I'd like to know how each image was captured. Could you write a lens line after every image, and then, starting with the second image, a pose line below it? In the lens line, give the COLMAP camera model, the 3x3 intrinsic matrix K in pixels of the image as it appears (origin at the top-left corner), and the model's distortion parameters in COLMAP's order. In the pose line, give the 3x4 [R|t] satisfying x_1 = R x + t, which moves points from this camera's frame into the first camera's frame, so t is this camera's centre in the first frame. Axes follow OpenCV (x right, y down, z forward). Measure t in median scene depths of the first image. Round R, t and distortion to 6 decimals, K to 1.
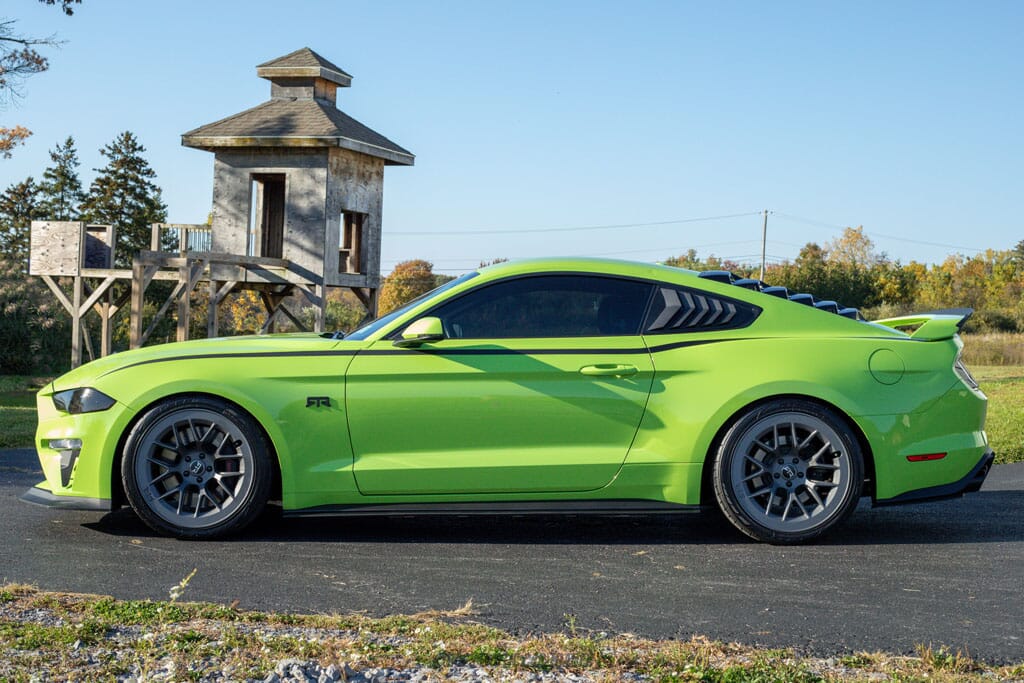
lens RADIAL K [[1471.0, 0, 512.0], [0, 1471.0, 341.5], [0, 0, 1]] dist [-0.012903, -0.016880]
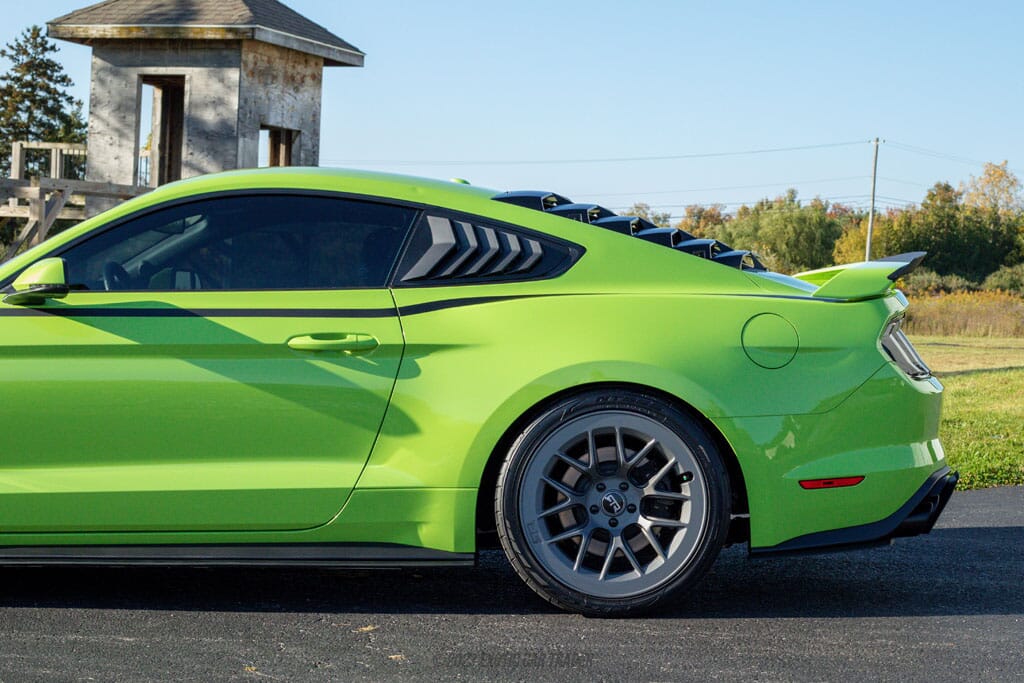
lens RADIAL K [[1922.2, 0, 512.0], [0, 1922.2, 341.5], [0, 0, 1]] dist [-0.012005, -0.040788]
pose [[0.999895, 0.008429, -0.011755, 0.152588], [-0.008200, 0.999777, 0.019446, 0.002245], [0.011916, -0.019347, 0.999742, 0.163189]]
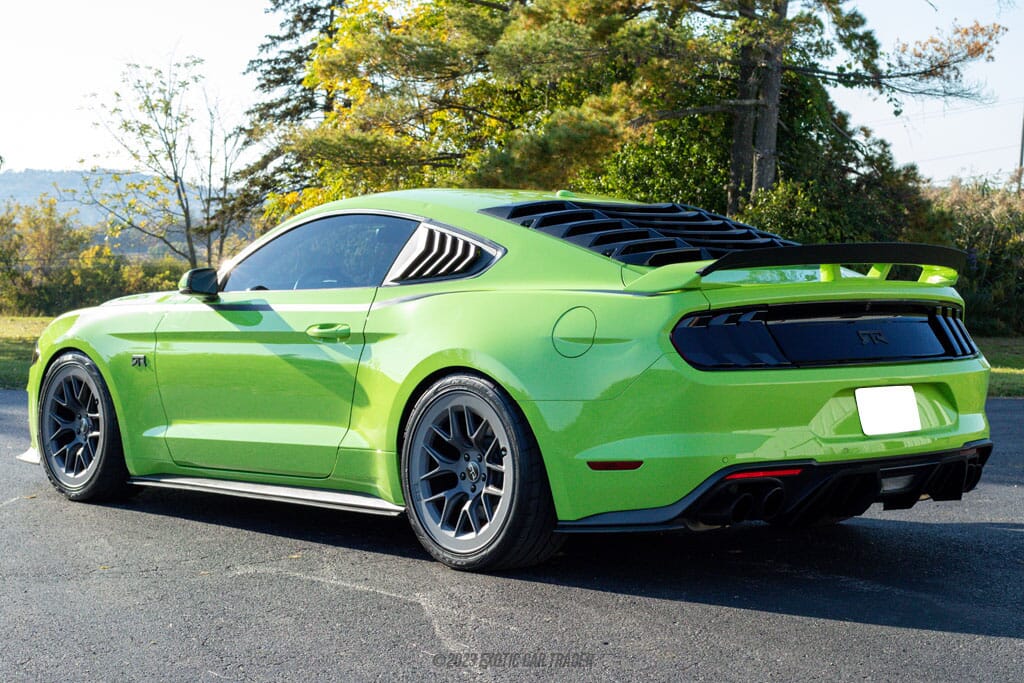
lens RADIAL K [[1922.2, 0, 512.0], [0, 1922.2, 341.5], [0, 0, 1]] dist [-0.012005, -0.040788]
pose [[0.652092, 0.018528, -0.757914, 0.927930], [-0.002656, 0.999751, 0.022155, 0.001477], [0.758136, -0.012434, 0.651978, 0.382529]]
